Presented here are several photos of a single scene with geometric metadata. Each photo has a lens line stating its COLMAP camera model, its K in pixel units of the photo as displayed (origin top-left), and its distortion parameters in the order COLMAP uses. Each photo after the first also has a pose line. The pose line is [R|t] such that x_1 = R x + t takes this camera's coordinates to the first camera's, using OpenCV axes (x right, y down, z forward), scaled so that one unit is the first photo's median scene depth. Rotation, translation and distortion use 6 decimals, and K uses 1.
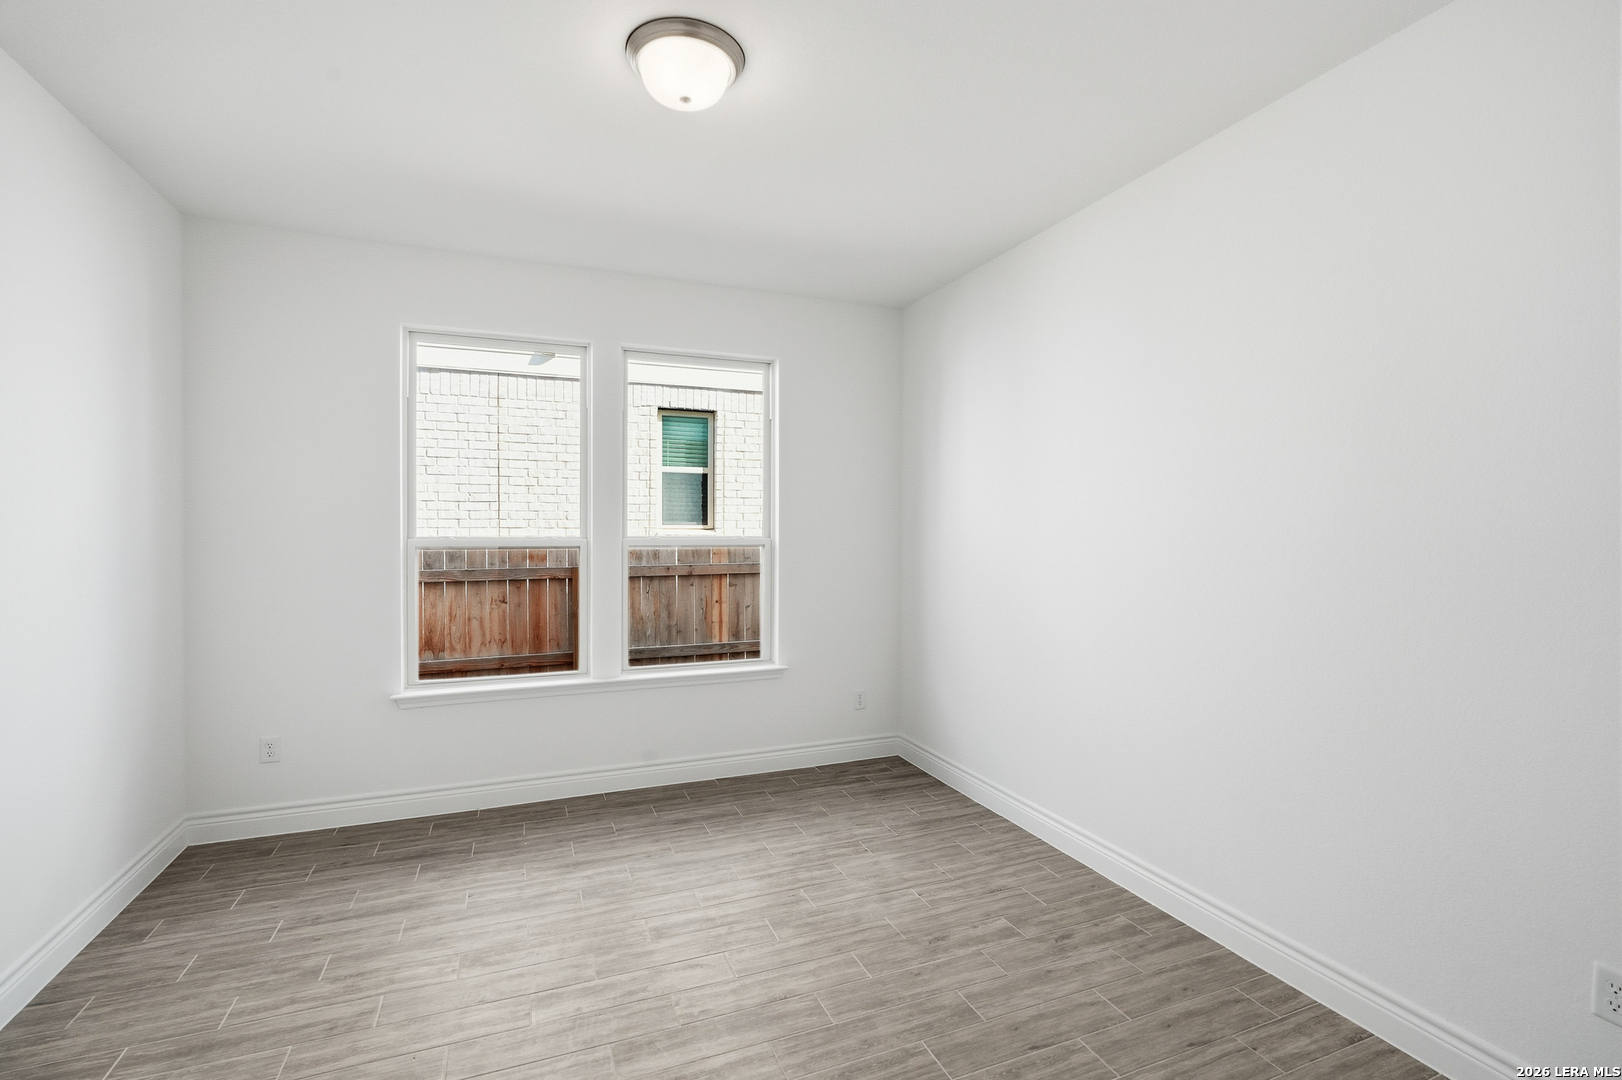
lens RADIAL K [[734.3, 0, 808.9], [0, 734.3, 536.4], [0, 0, 1]] dist [-0.014796, 0.006134]
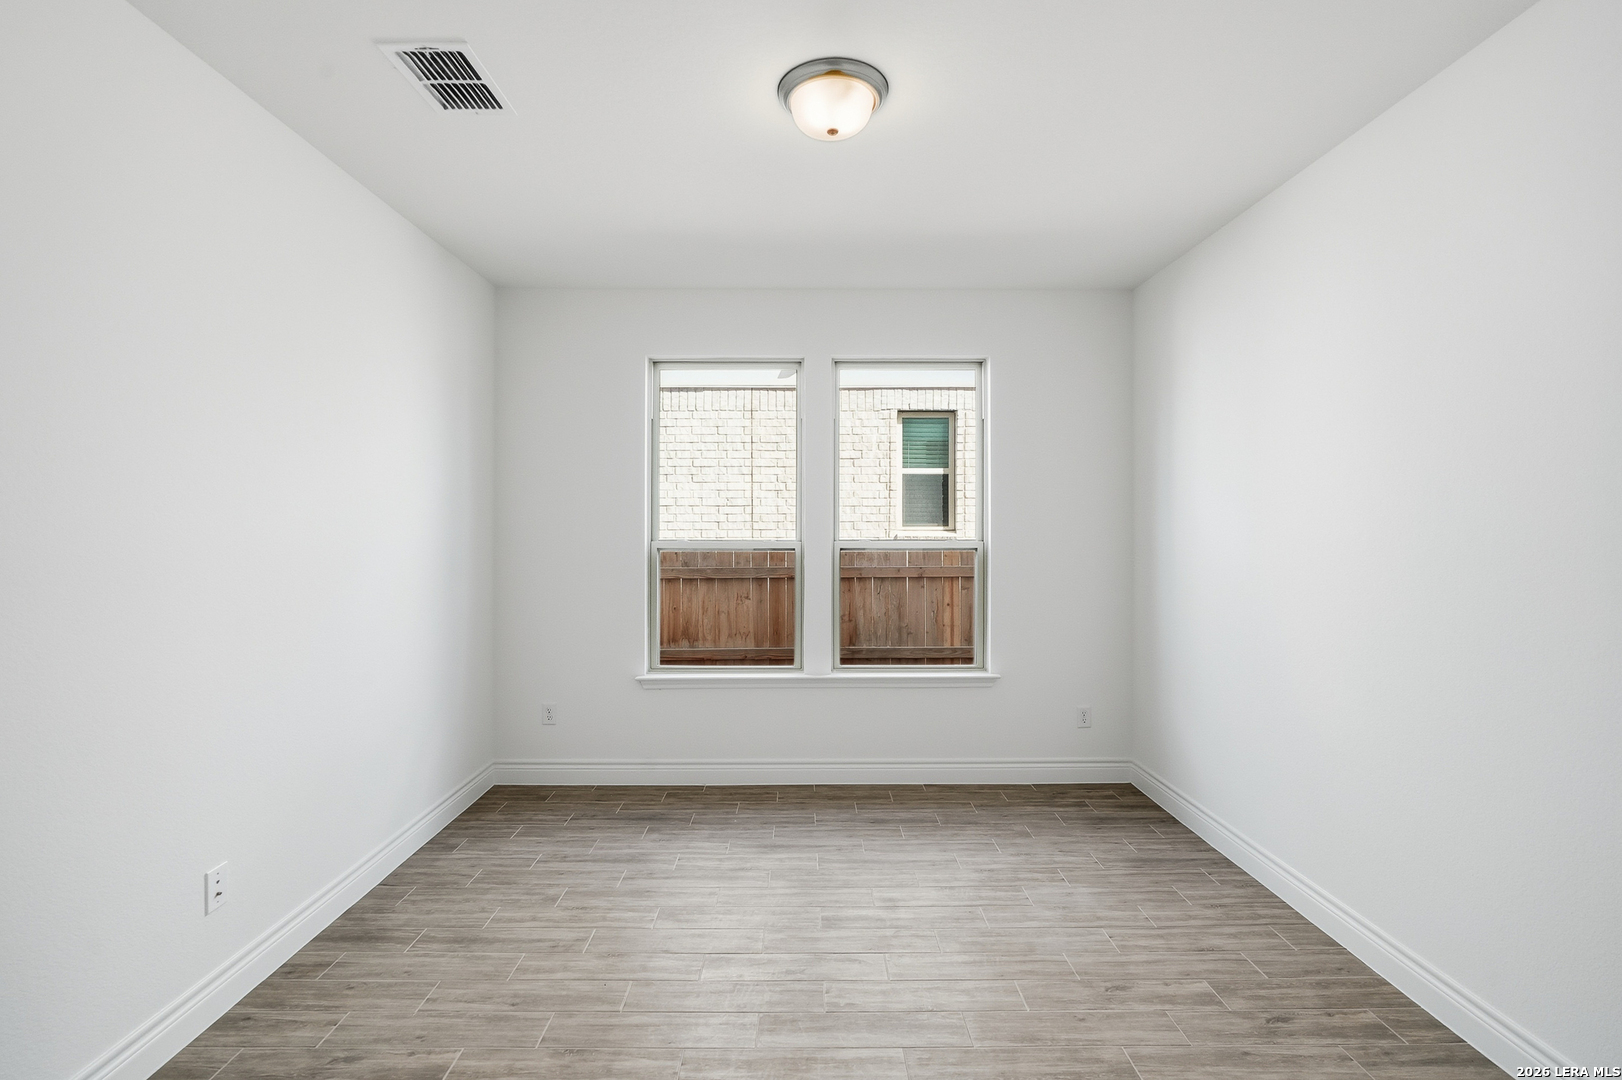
lens RADIAL K [[748.6, 0, 804.1], [0, 748.6, 521.7], [0, 0, 1]] dist [-0.015135, 0.006400]
pose [[0.928896, -0.004887, -0.370310, 0.131163], [-0.001883, 0.999838, -0.017918, -0.008199], [0.370337, 0.017341, 0.928736, -0.008281]]
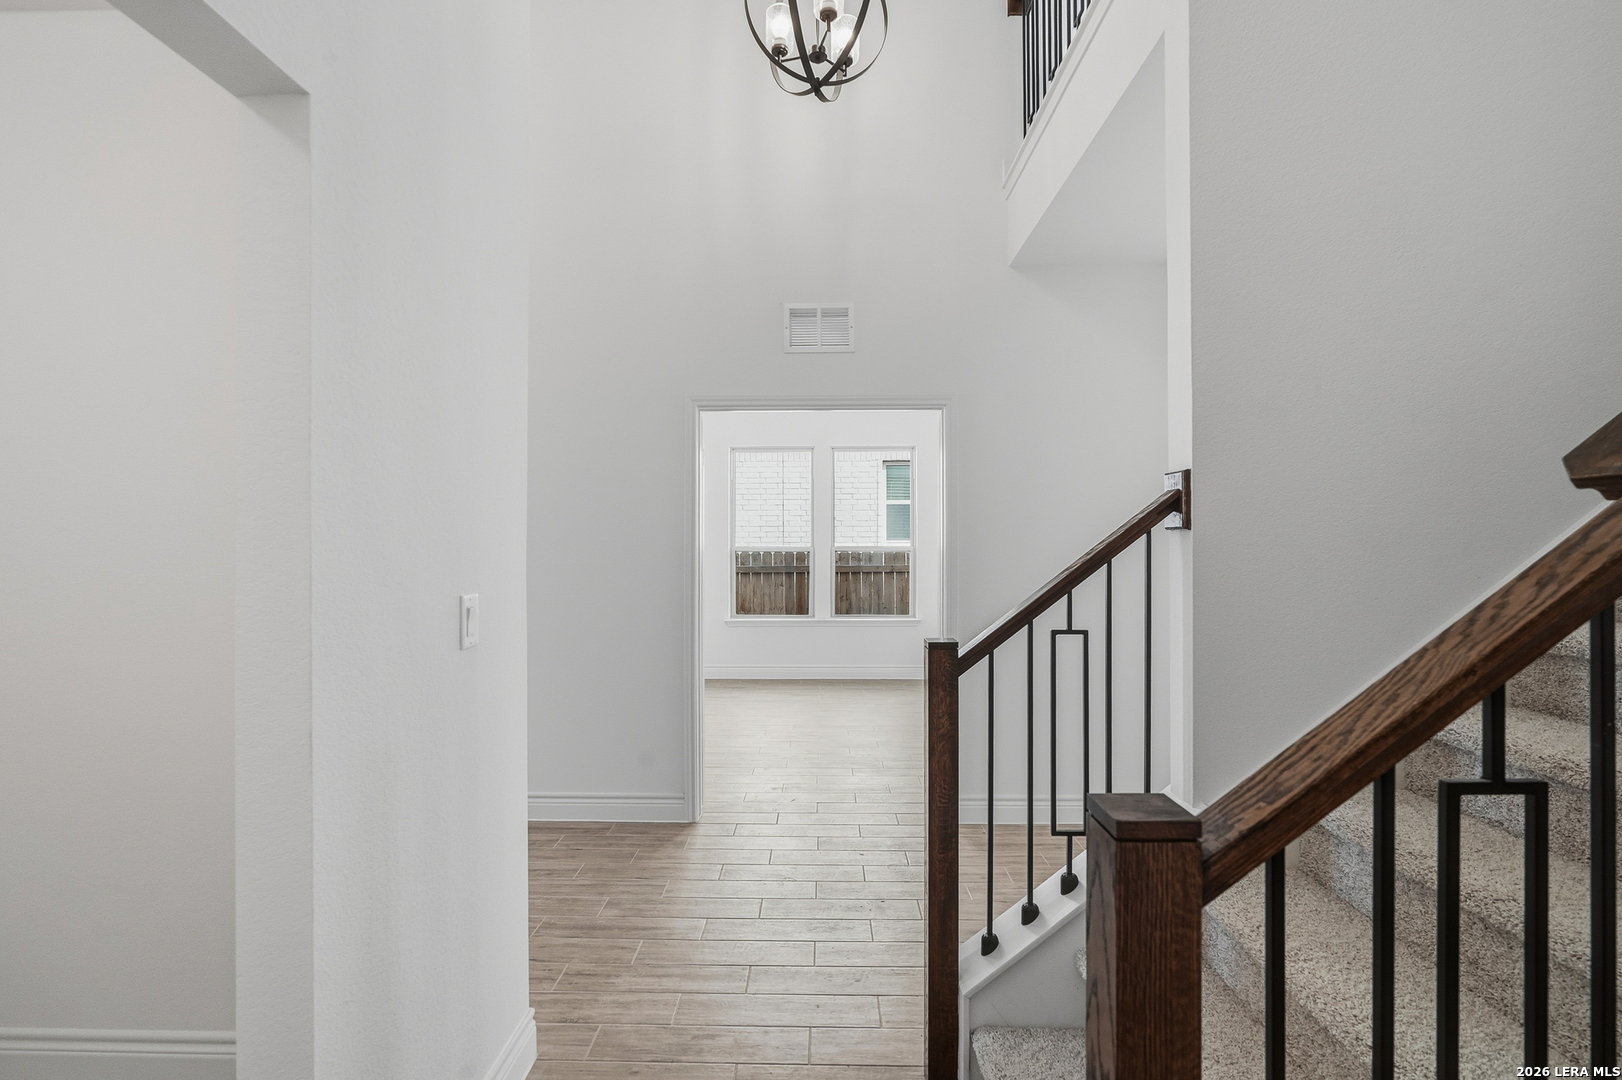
lens RADIAL K [[750.7, 0, 810.3], [0, 750.7, 545.0], [0, 0, 1]] dist [-0.014703, 0.006132]
pose [[0.920035, -0.003893, -0.391818, 0.594614], [-0.000064, 0.999949, -0.010085, 0.022415], [0.391837, 0.009303, 0.919988, -1.054995]]
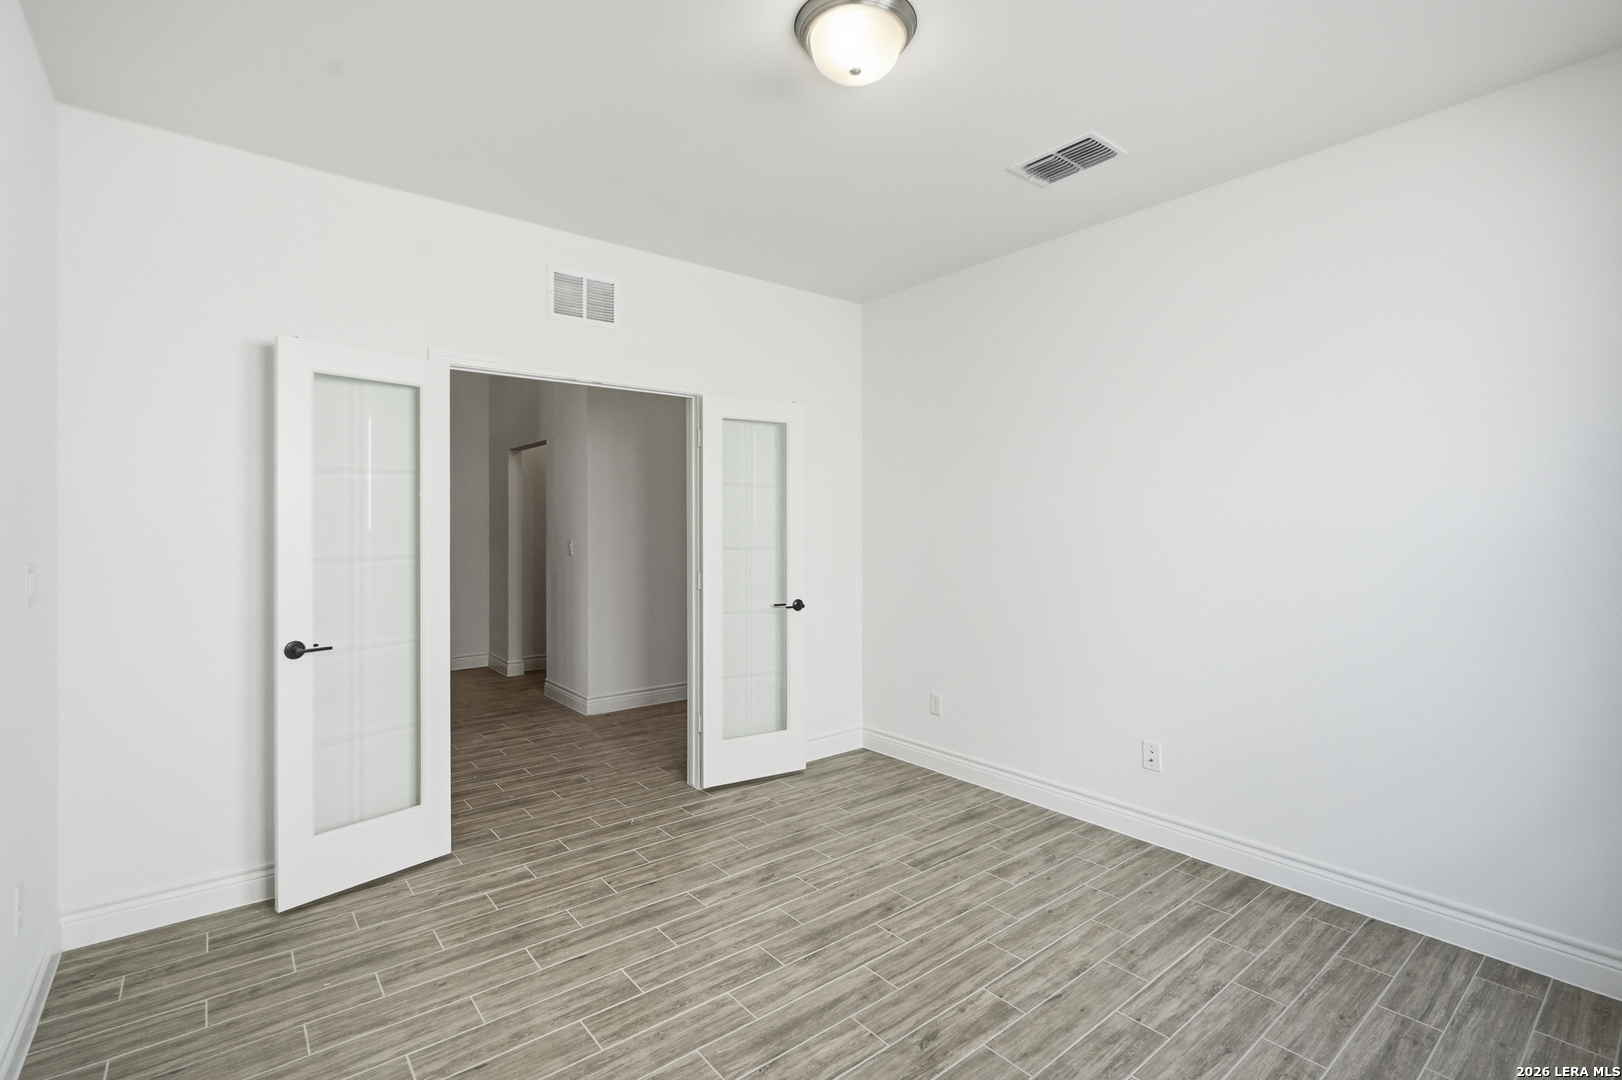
lens RADIAL K [[734.3, 0, 808.9], [0, 734.3, 536.4], [0, 0, 1]] dist [-0.014796, 0.006134]
pose [[-0.956705, 0.000773, -0.291058, 0.113981], [-0.005302, 0.999784, 0.020083, -0.001875], [0.291010, 0.020757, -0.956495, 1.301138]]
